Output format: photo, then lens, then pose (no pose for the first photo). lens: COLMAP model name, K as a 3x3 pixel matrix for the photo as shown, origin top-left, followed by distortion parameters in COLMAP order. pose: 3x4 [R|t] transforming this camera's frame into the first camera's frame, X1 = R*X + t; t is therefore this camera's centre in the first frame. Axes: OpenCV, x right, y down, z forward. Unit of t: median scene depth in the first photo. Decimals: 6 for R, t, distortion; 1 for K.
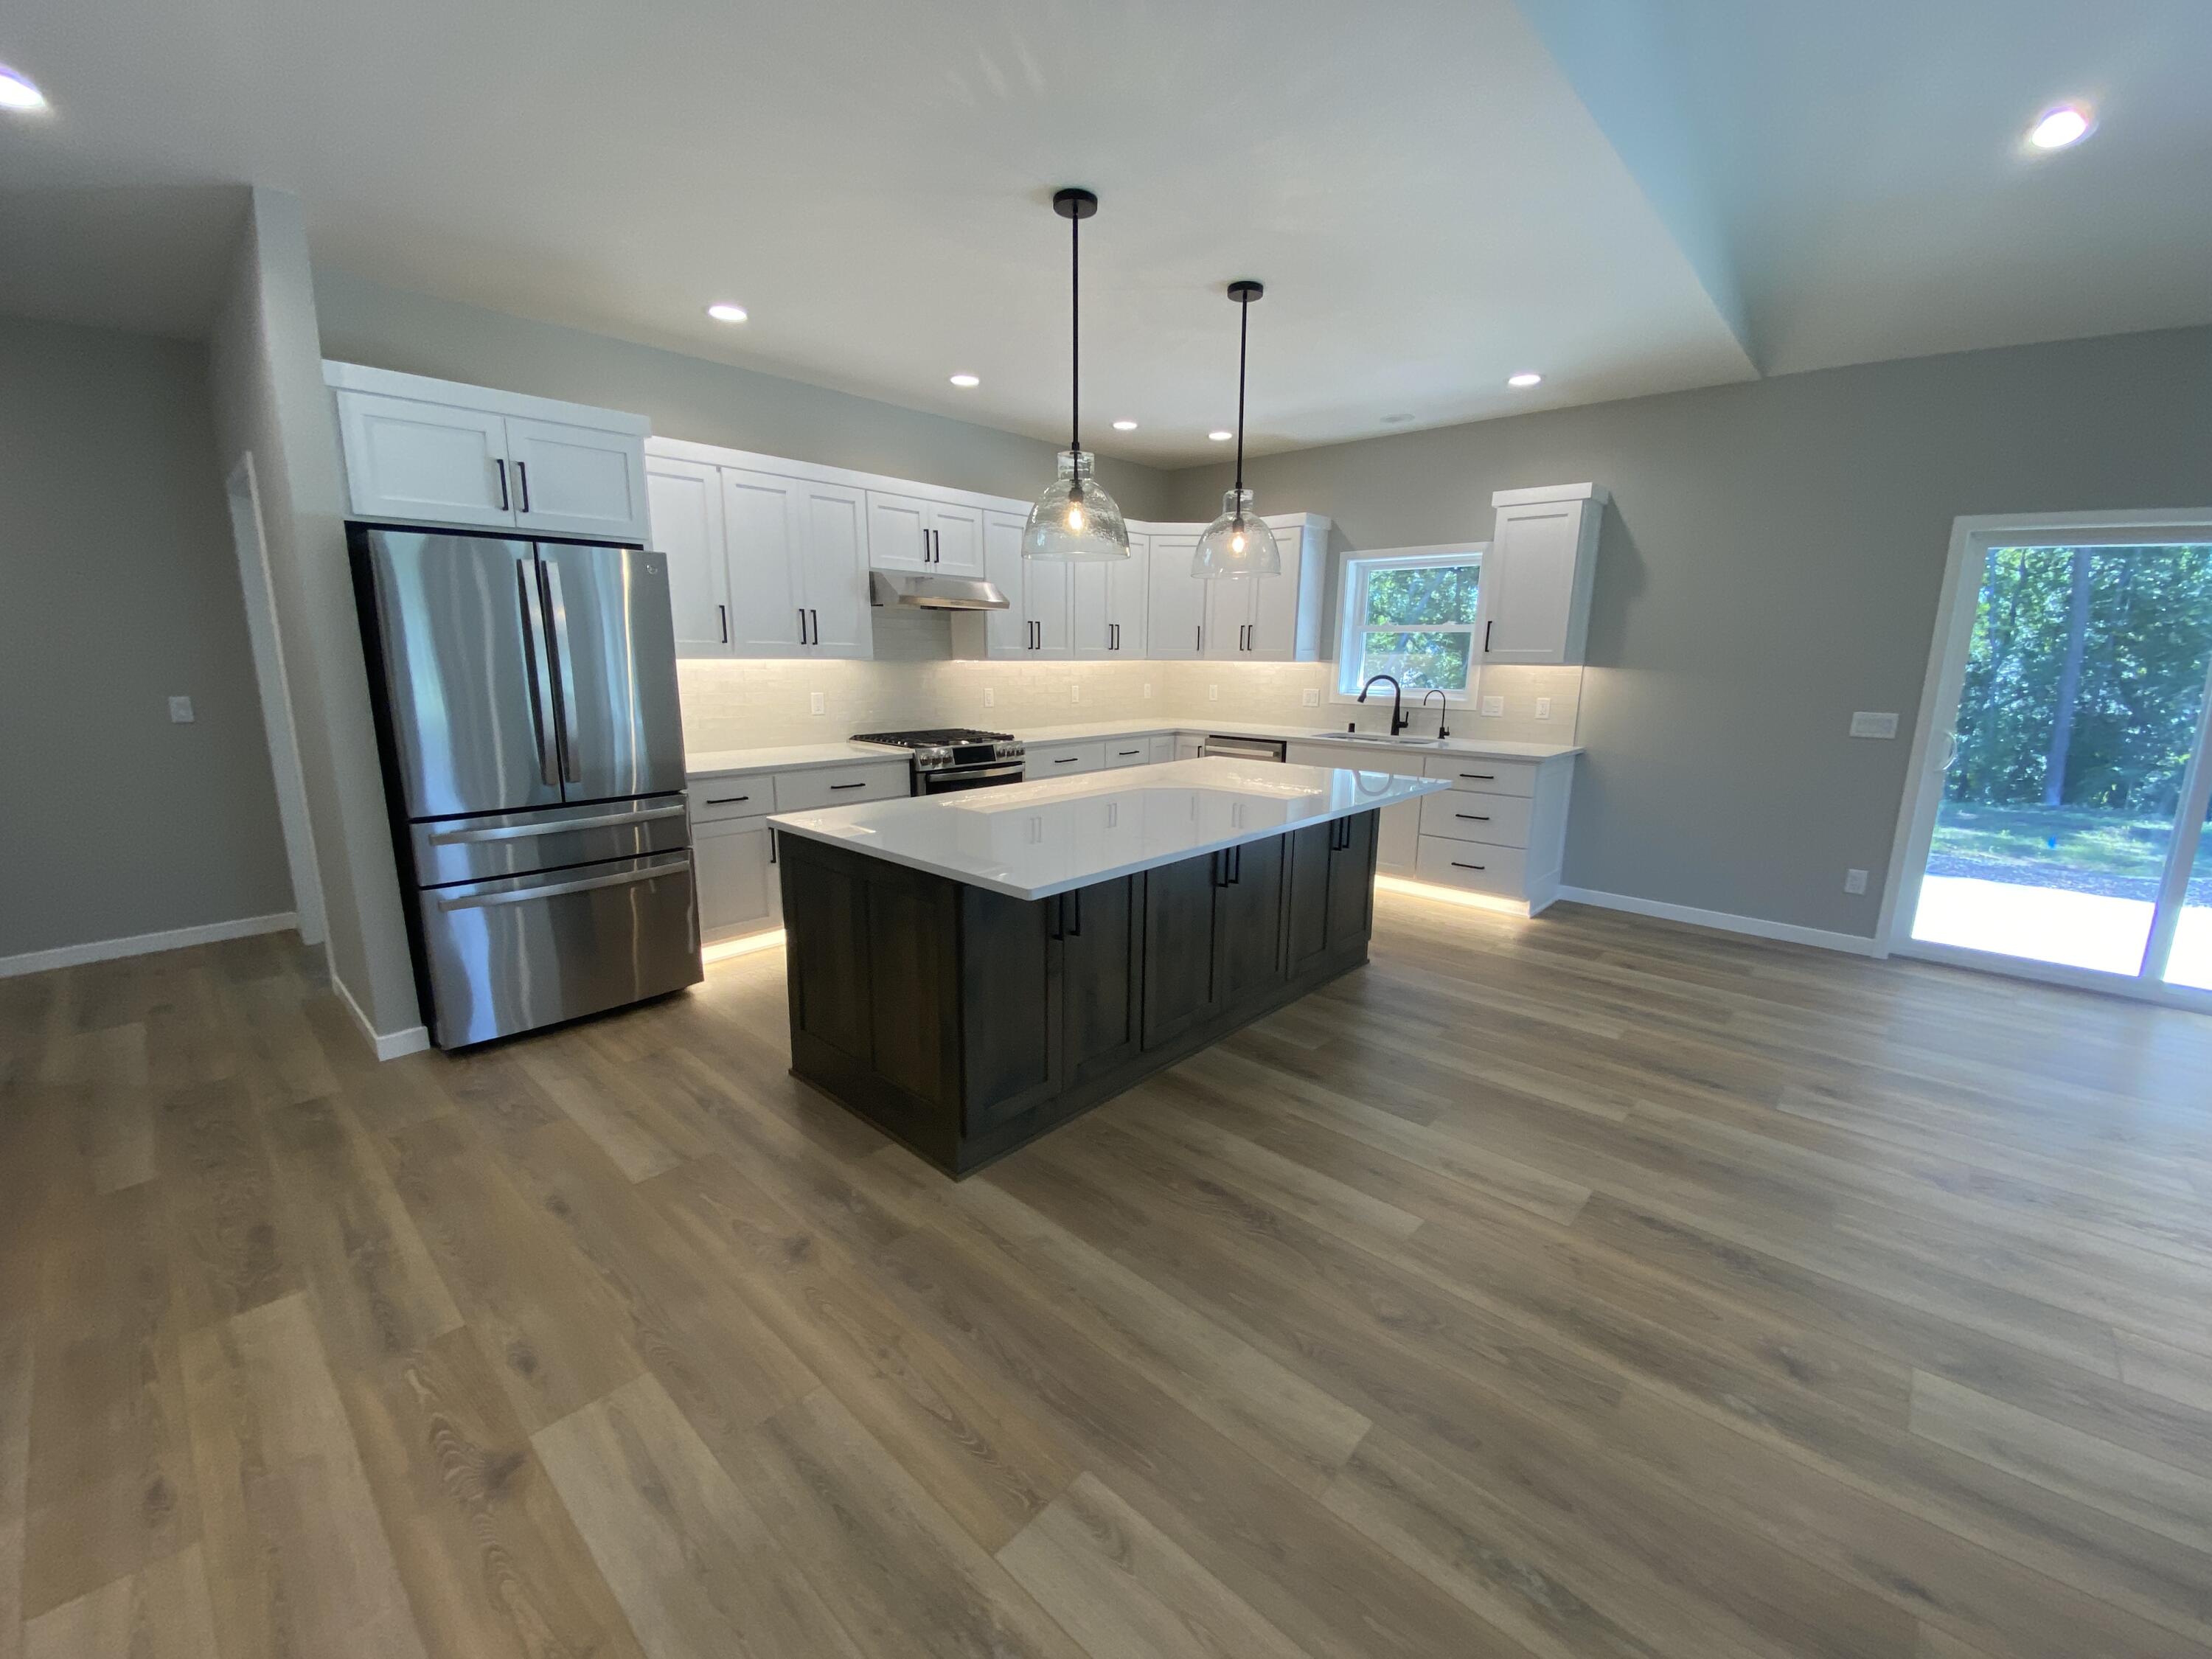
lens RADIAL K [[893.4, 0, 1102.1], [0, 893.4, 834.9], [0, 0, 1]] dist [0.019804, -0.019774]
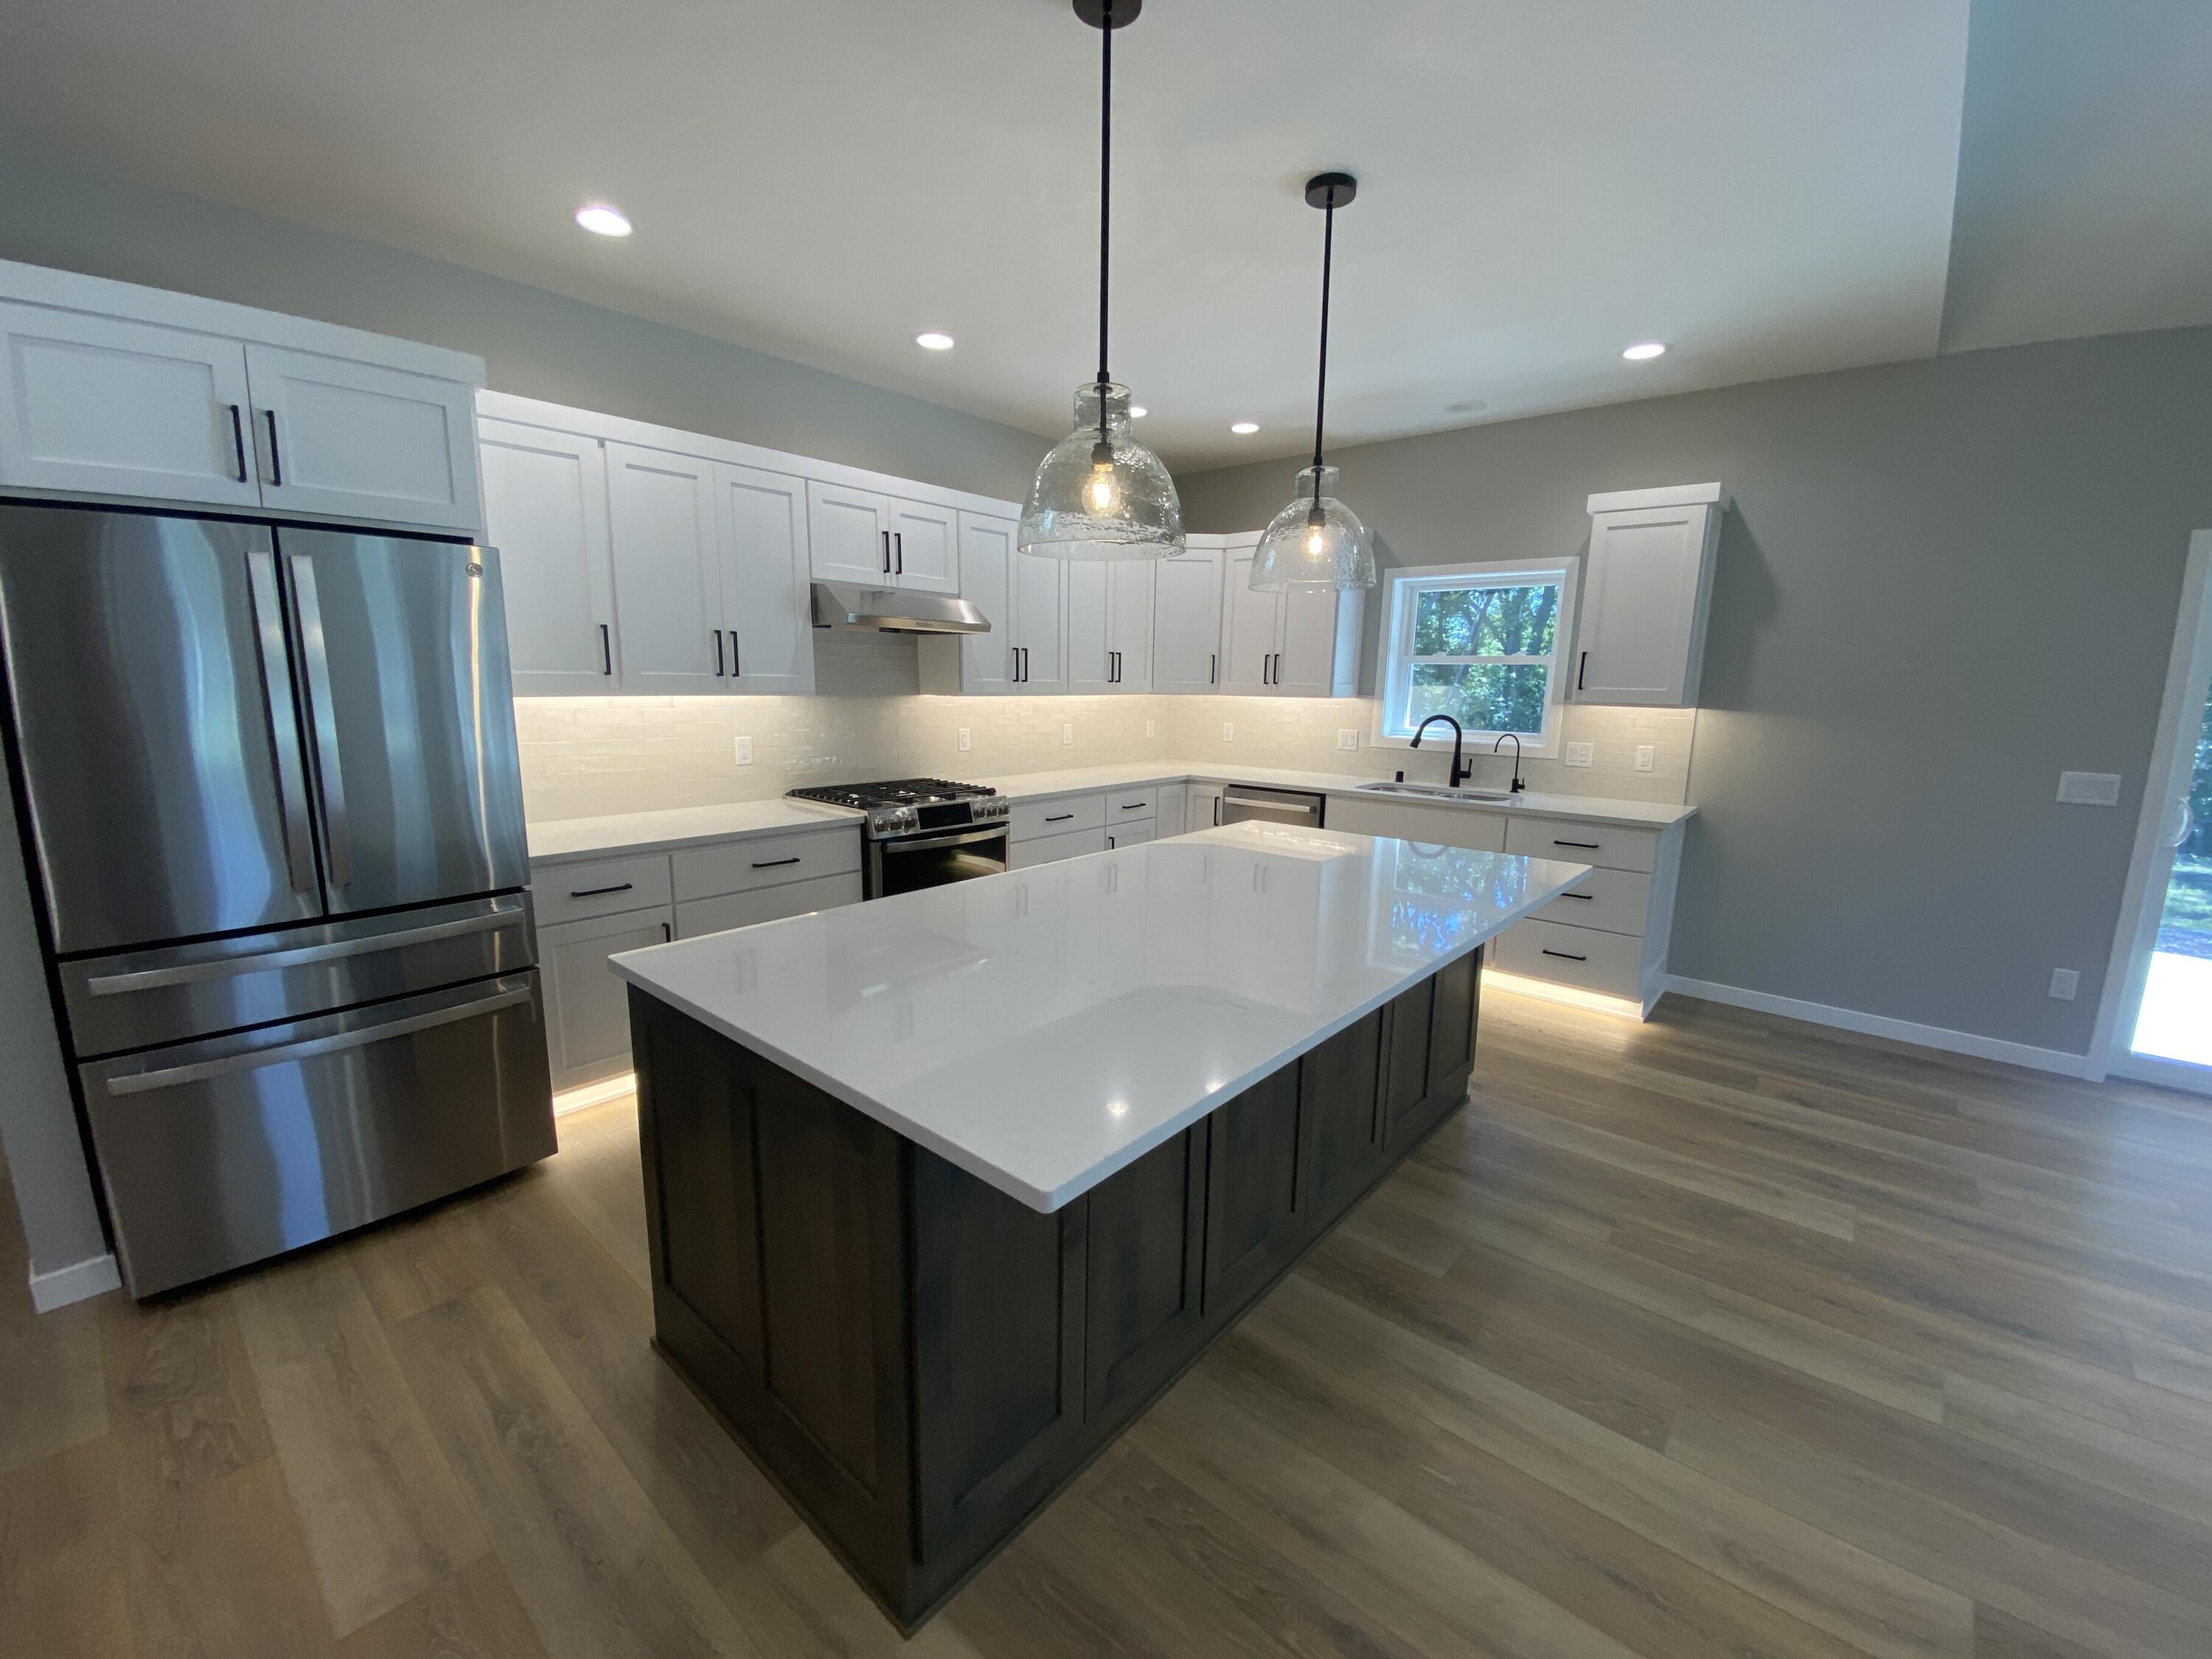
lens RADIAL K [[893.4, 0, 1102.1], [0, 893.4, 834.9], [0, 0, 1]] dist [0.019804, -0.019774]
pose [[0.999583, 0.000893, 0.028855, -0.030343], [-0.000102, 0.999624, -0.027406, -0.056375], [-0.028869, 0.027392, 0.999208, 0.229440]]
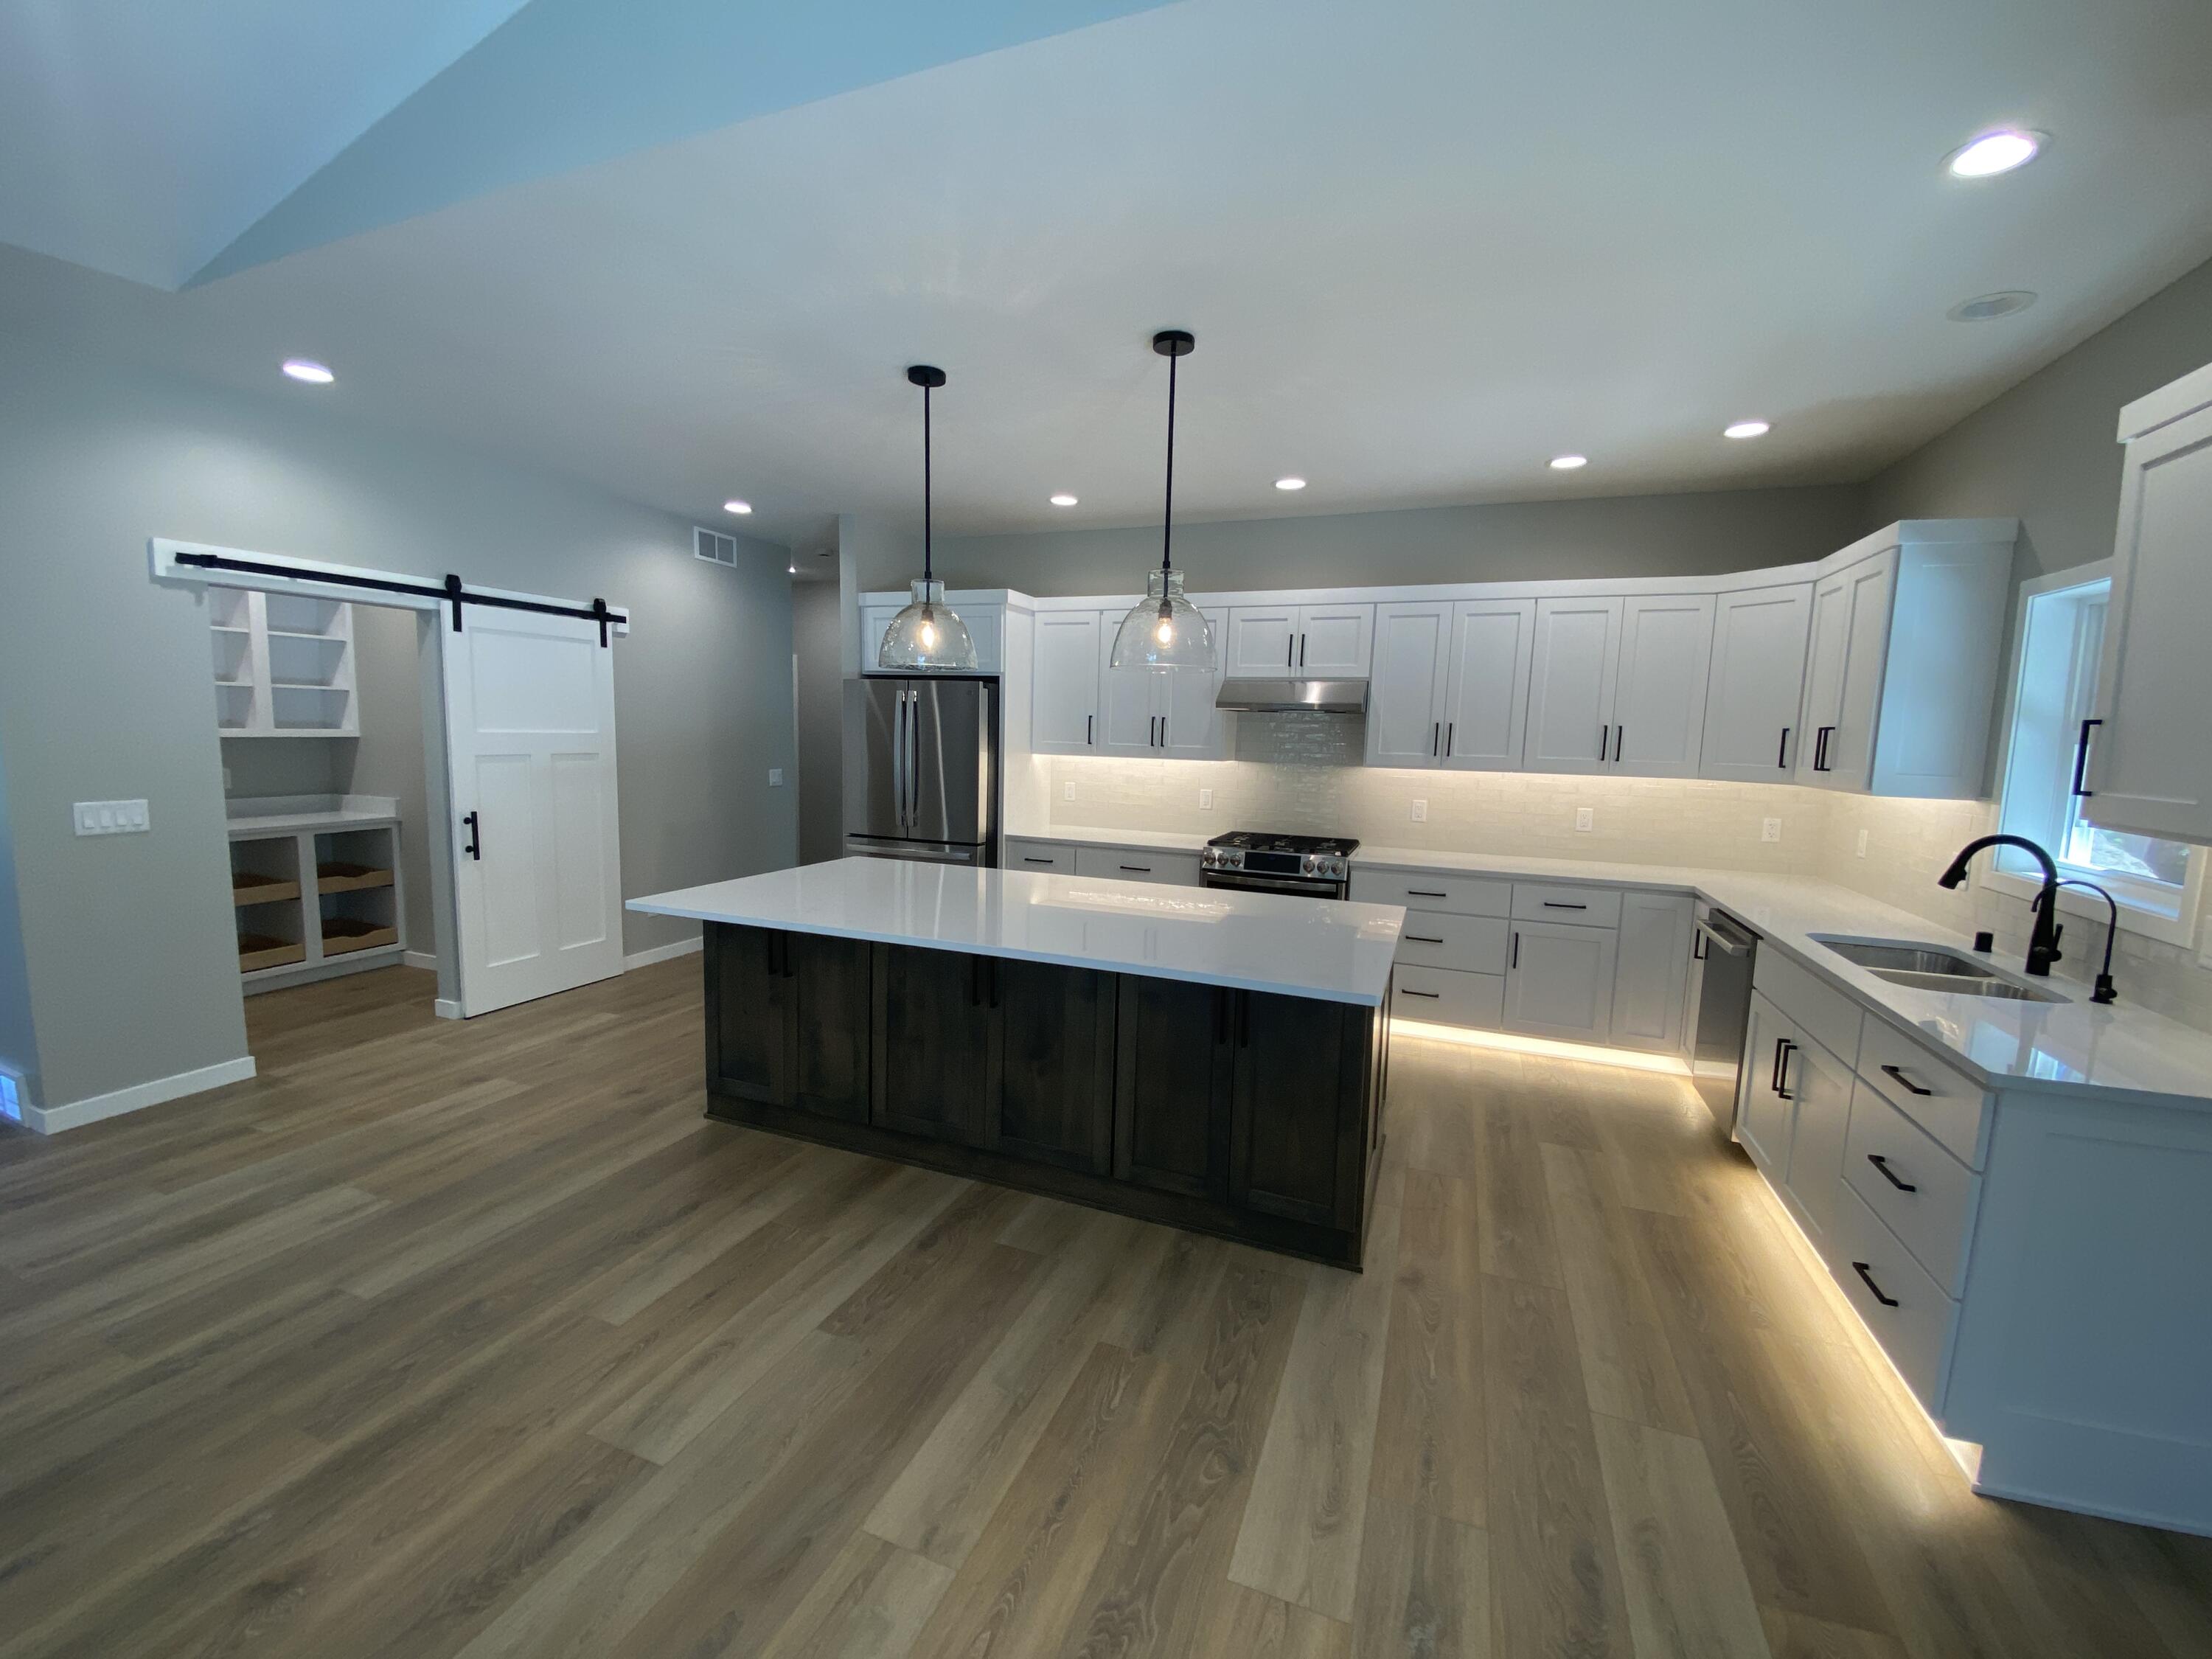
lens RADIAL K [[897.9, 0, 1102.7], [0, 897.9, 824.7], [0, 0, 1]] dist [0.019572, -0.019066]
pose [[0.360595, 0.097604, -0.927601, 0.721581], [-0.214203, 0.976595, 0.019490, -0.119118], [0.907793, 0.191667, 0.373063, 0.519508]]
